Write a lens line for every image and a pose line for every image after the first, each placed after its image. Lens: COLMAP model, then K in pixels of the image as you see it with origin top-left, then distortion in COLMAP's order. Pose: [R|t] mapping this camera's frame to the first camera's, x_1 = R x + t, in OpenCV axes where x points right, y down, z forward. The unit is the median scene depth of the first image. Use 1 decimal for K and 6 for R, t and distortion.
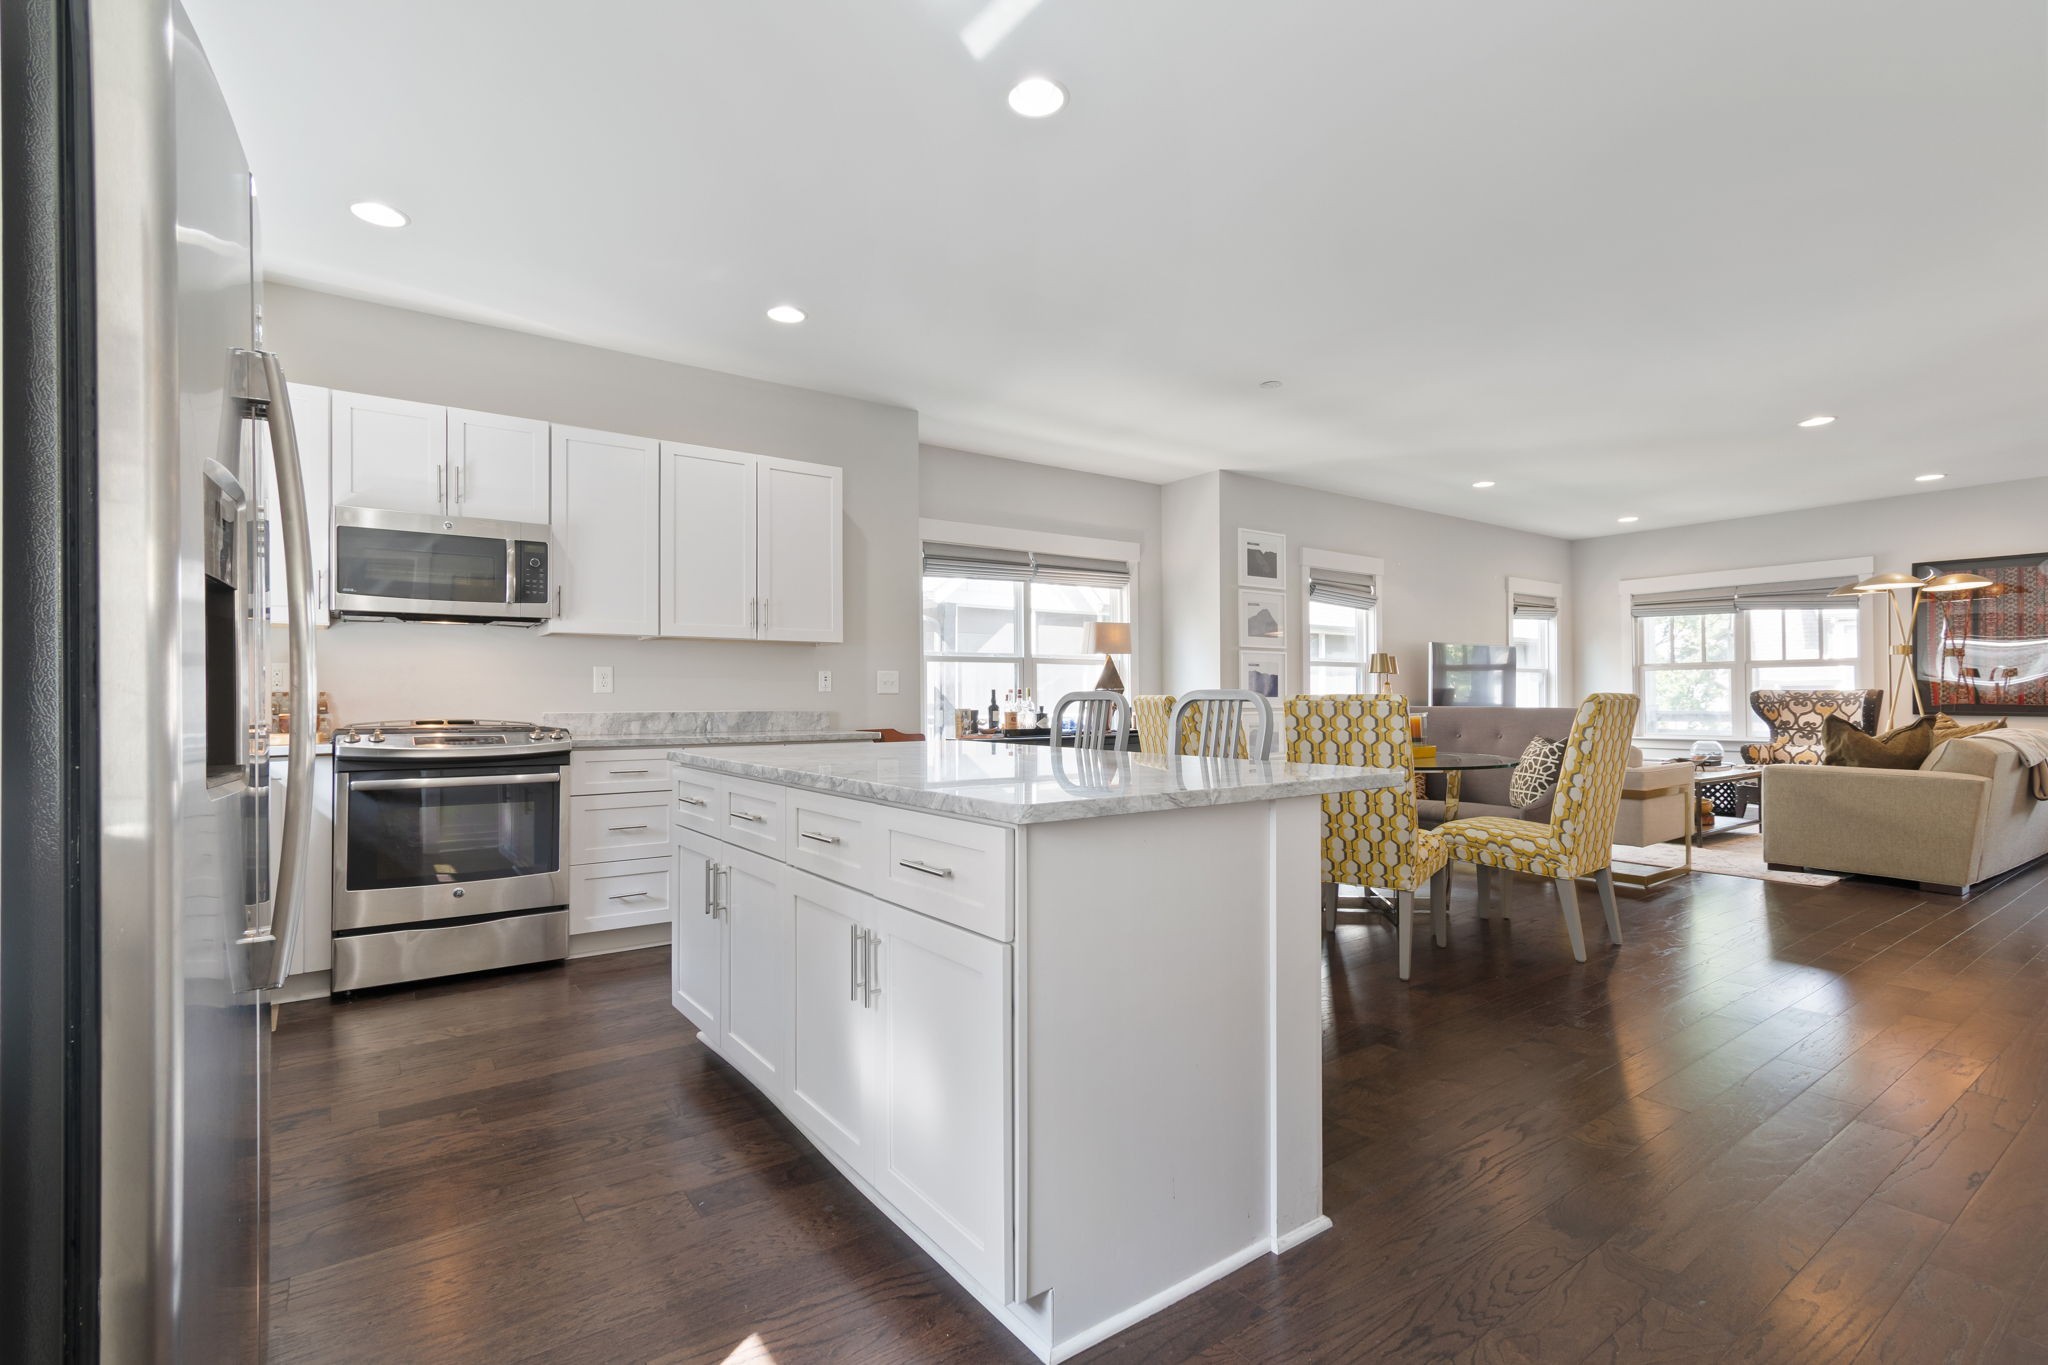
lens RADIAL K [[935.7, 0, 1019.2], [0, 935.7, 687.6], [0, 0, 1]] dist [0.004833, -0.001169]
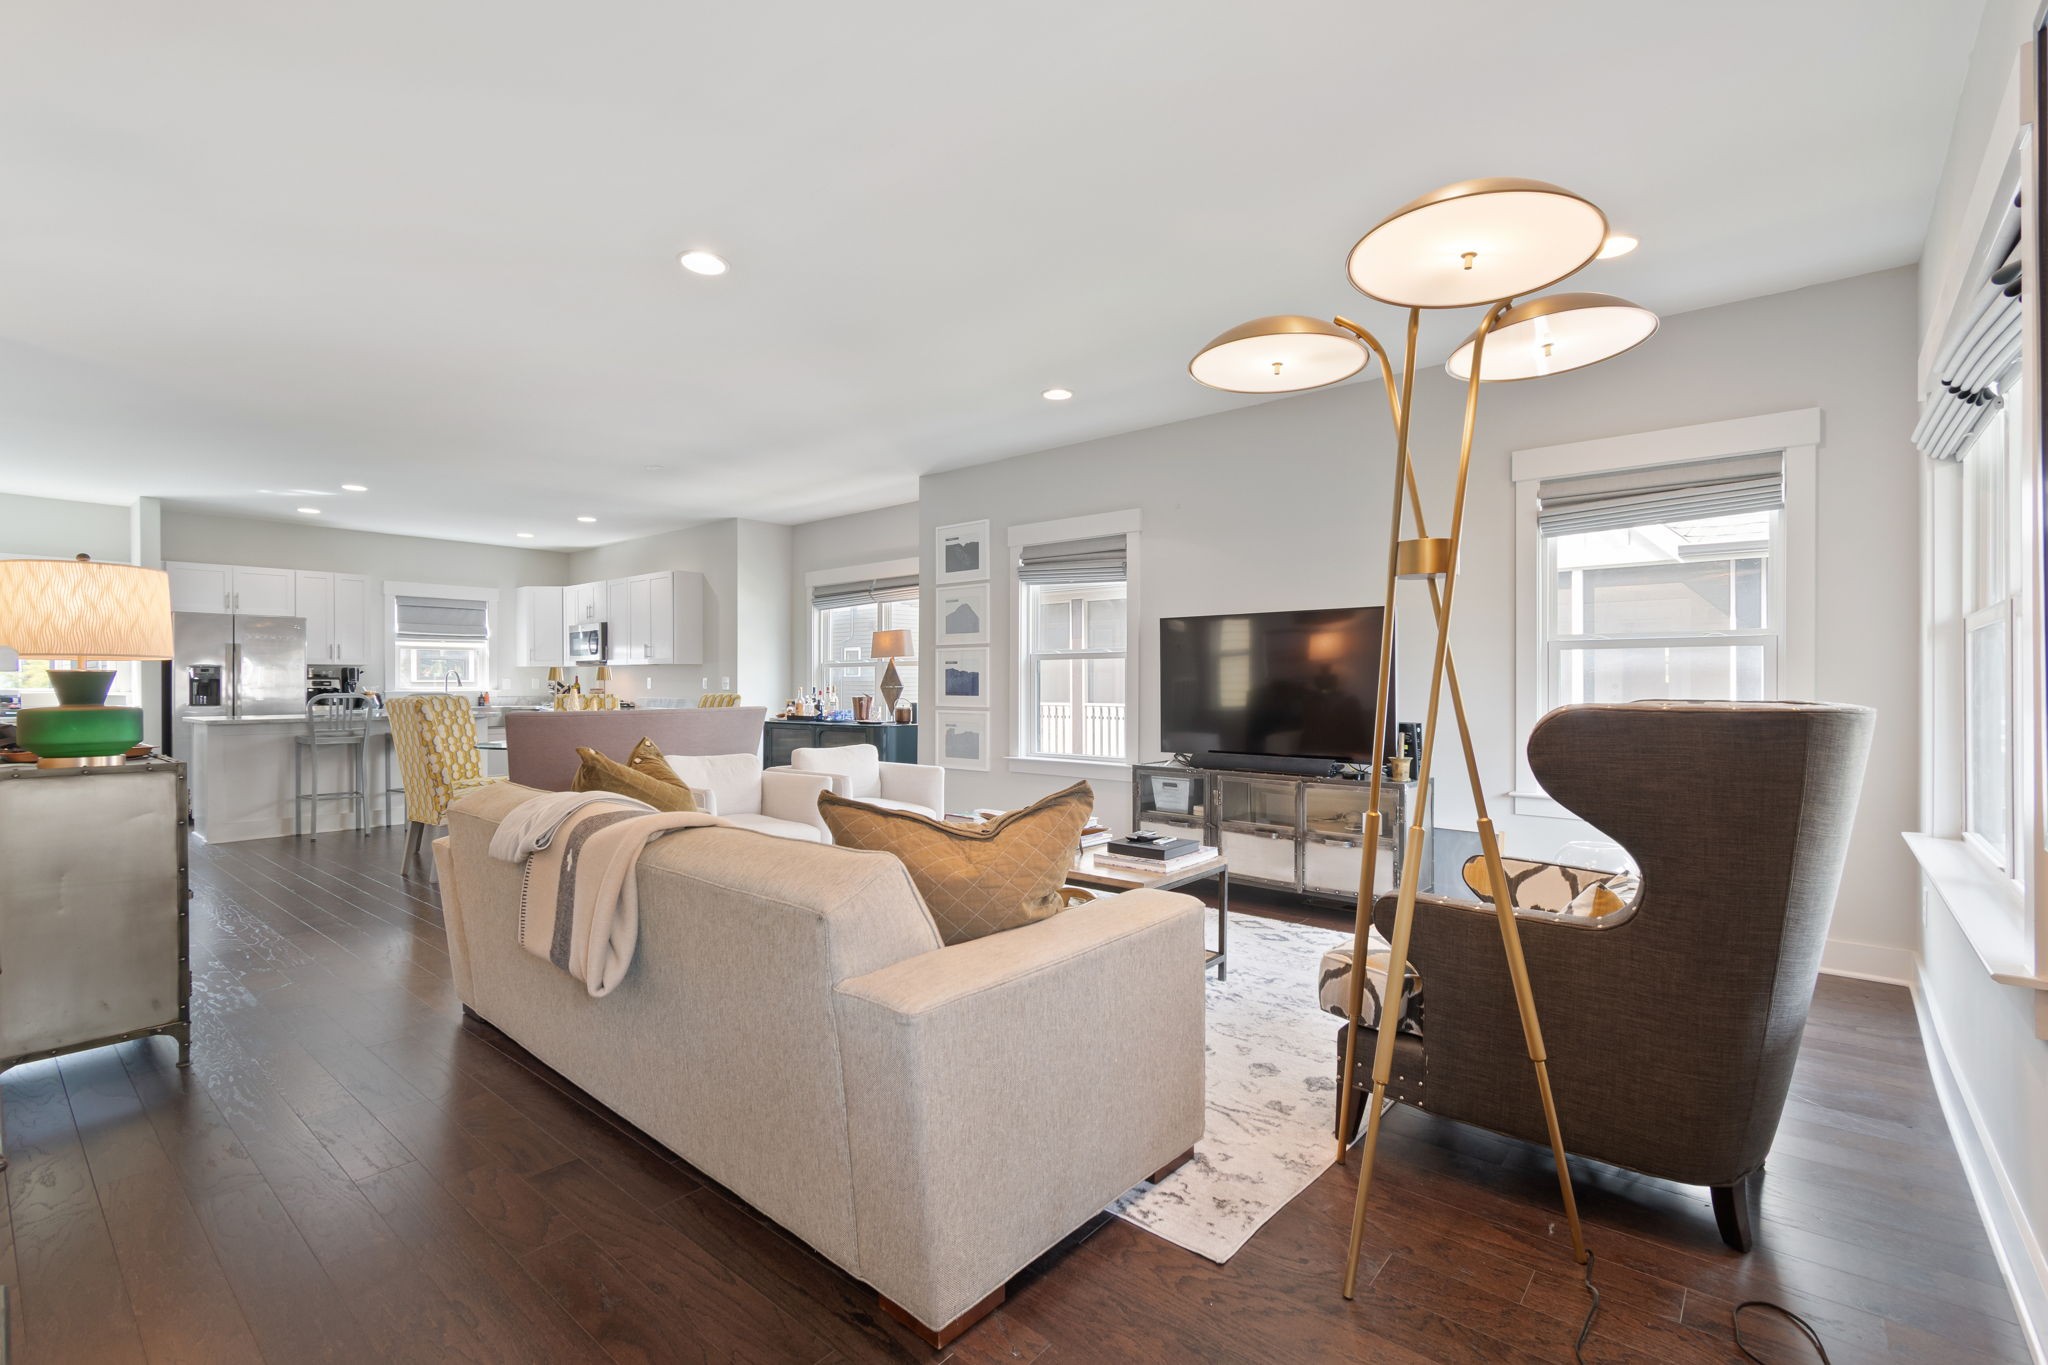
lens RADIAL K [[908.9, 0, 1028.3], [0, 908.9, 687.5], [0, 0, 1]] dist [0.004373, -0.000195]
pose [[0.243174, 0.006608, -0.969960, 1.599835], [0.009398, 0.999914, 0.009168, -0.009008], [0.969937, -0.011345, 0.243091, 1.134272]]
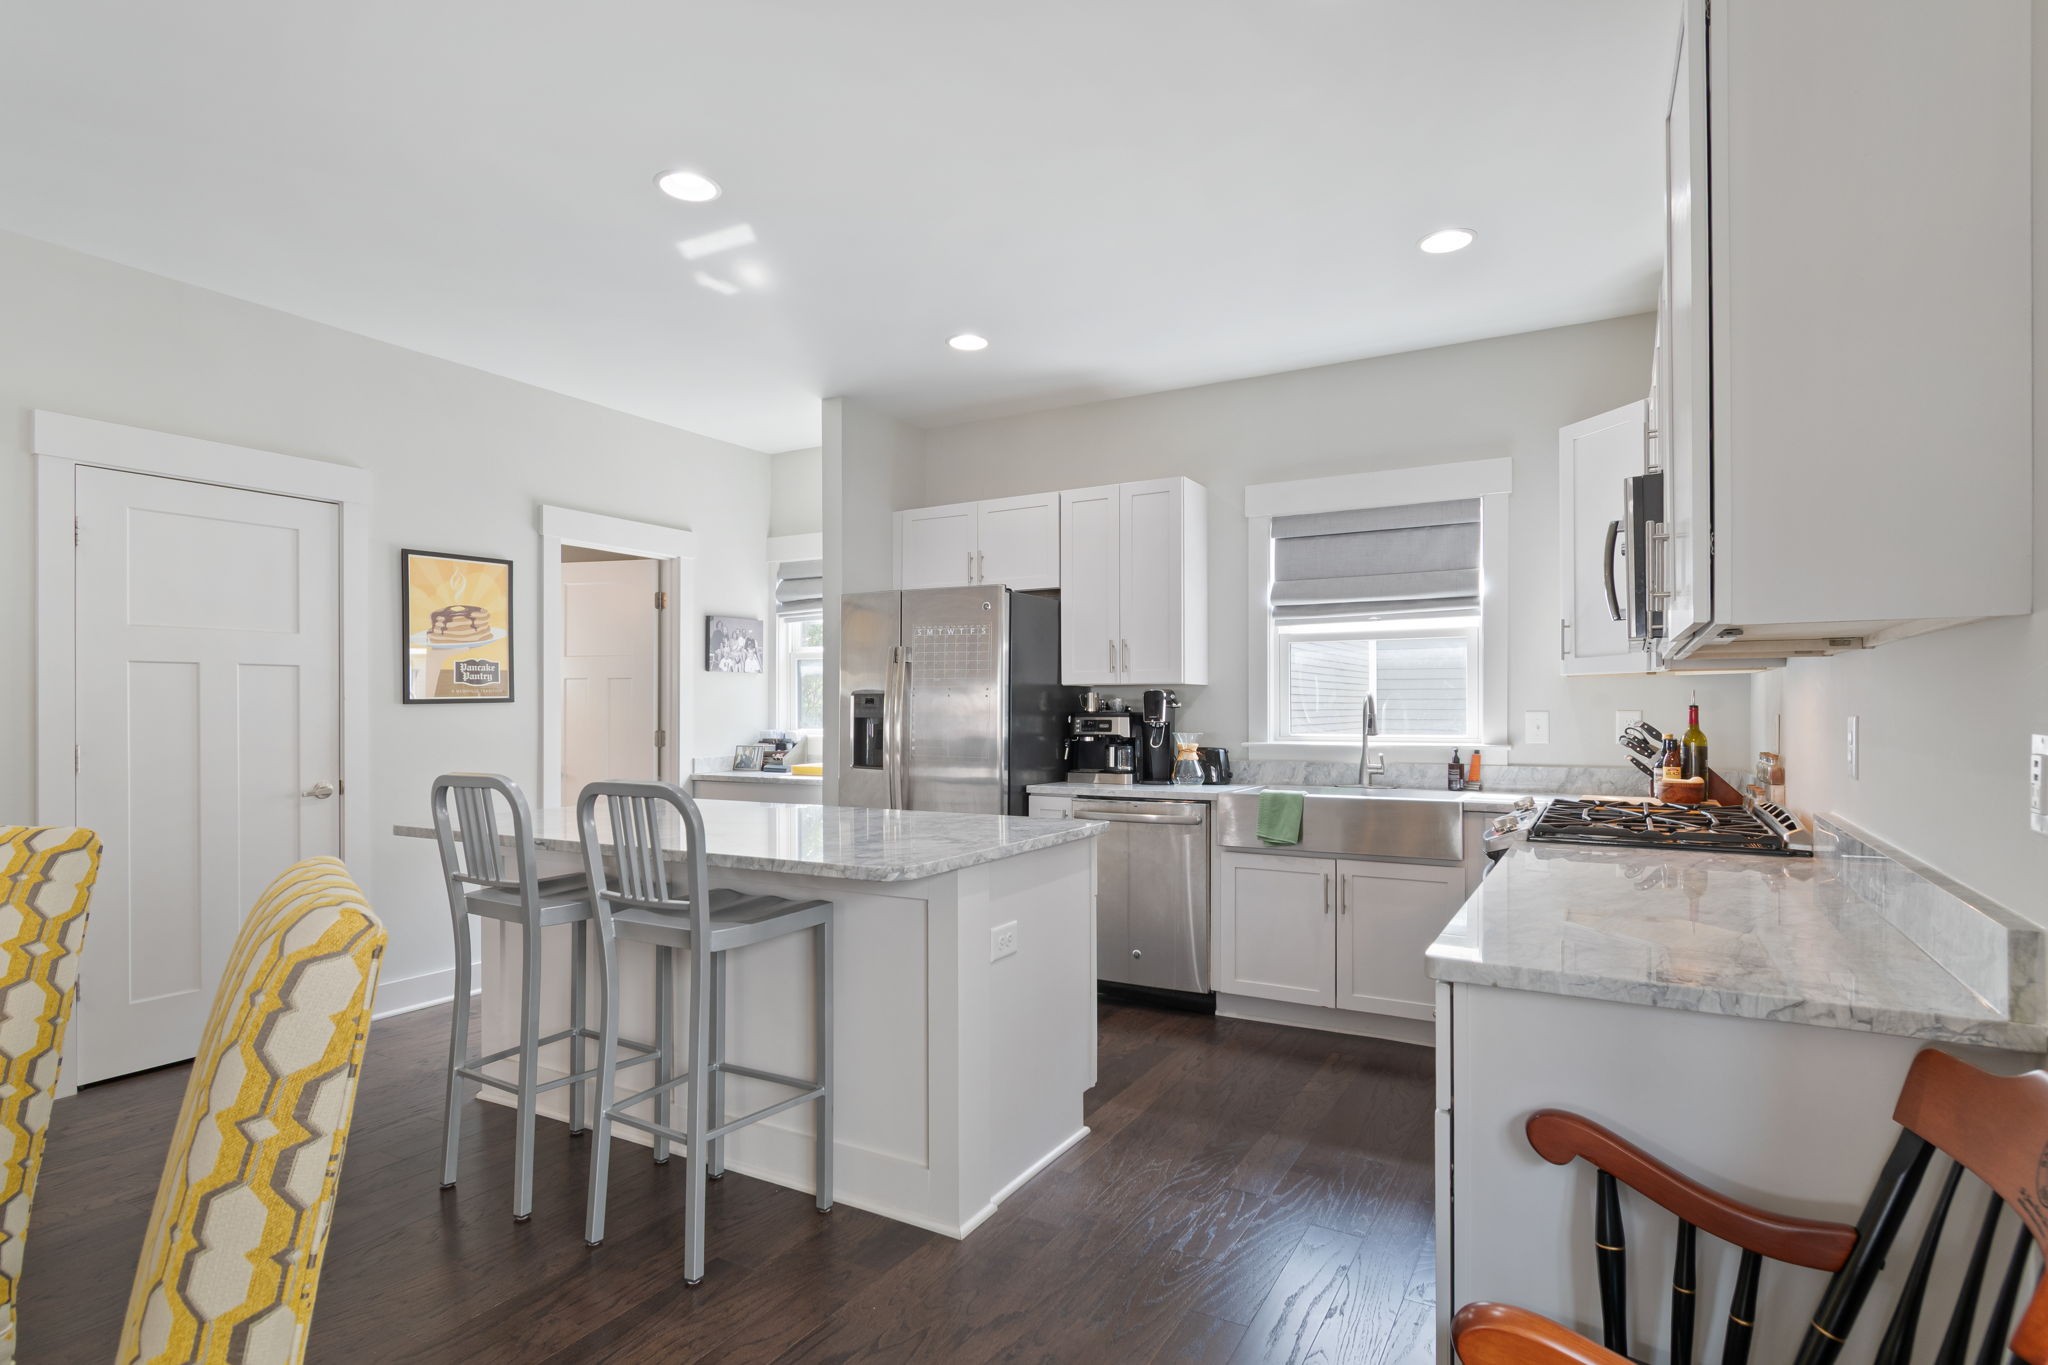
lens RADIAL K [[1038.4, 0, 1036.4], [0, 1038.4, 707.7], [0, 0, 1]] dist [-0.001921, 0.001102]
pose [[-0.905217, 0.003909, -0.424931, 0.077399], [0.008788, 0.999916, -0.009523, -0.020961], [0.424858, -0.012355, -0.905176, 1.061469]]
